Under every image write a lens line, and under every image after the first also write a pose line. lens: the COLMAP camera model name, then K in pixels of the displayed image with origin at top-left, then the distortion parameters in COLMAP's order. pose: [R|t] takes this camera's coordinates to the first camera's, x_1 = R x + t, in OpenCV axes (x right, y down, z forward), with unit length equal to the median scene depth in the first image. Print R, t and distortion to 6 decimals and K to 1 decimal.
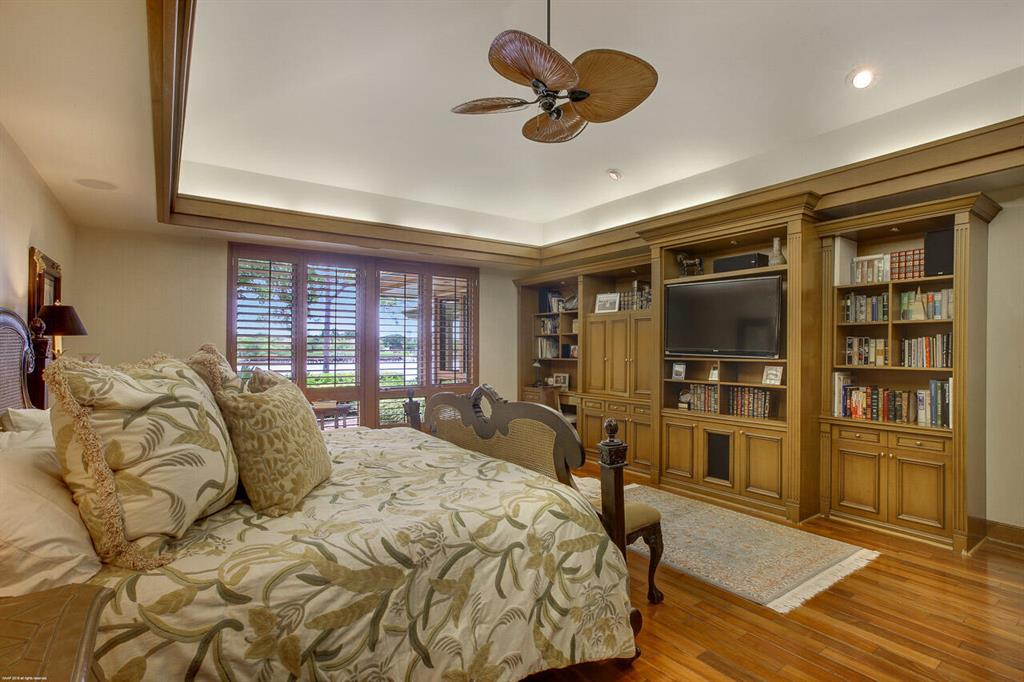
lens RADIAL K [[479.3, 0, 494.7], [0, 479.3, 344.4], [0, 0, 1]] dist [-0.013188, -0.000095]
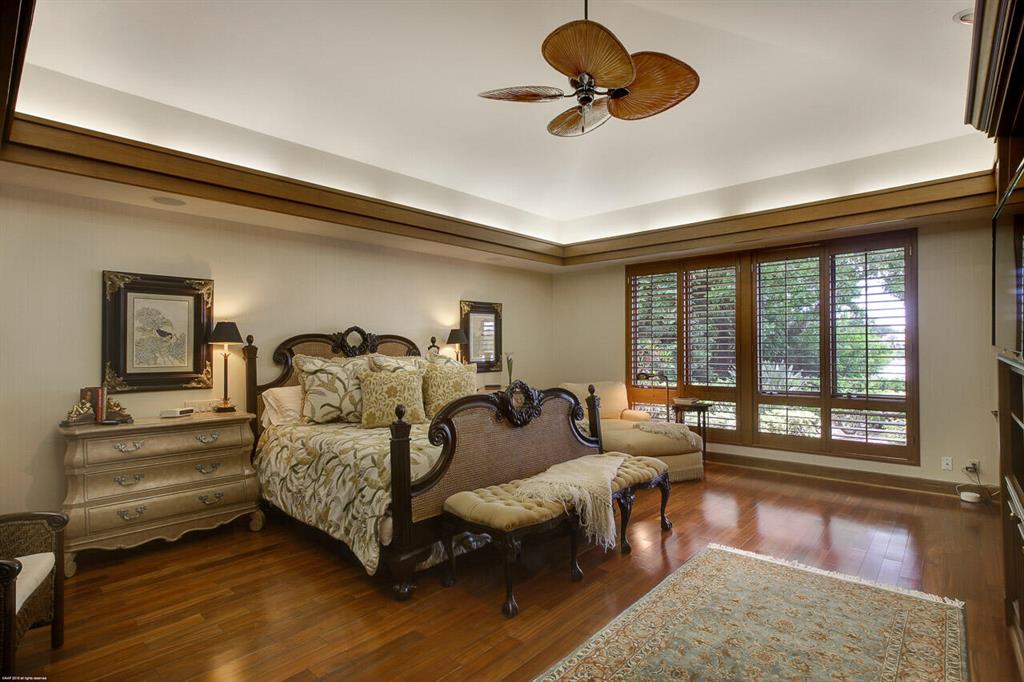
lens RADIAL K [[479.3, 0, 494.7], [0, 479.3, 344.4], [0, 0, 1]] dist [-0.013188, -0.000095]
pose [[0.235046, -0.020497, -0.971768, 1.816850], [0.021168, 0.999648, -0.015965, 0.027749], [0.971754, -0.016818, 0.235397, 1.102153]]
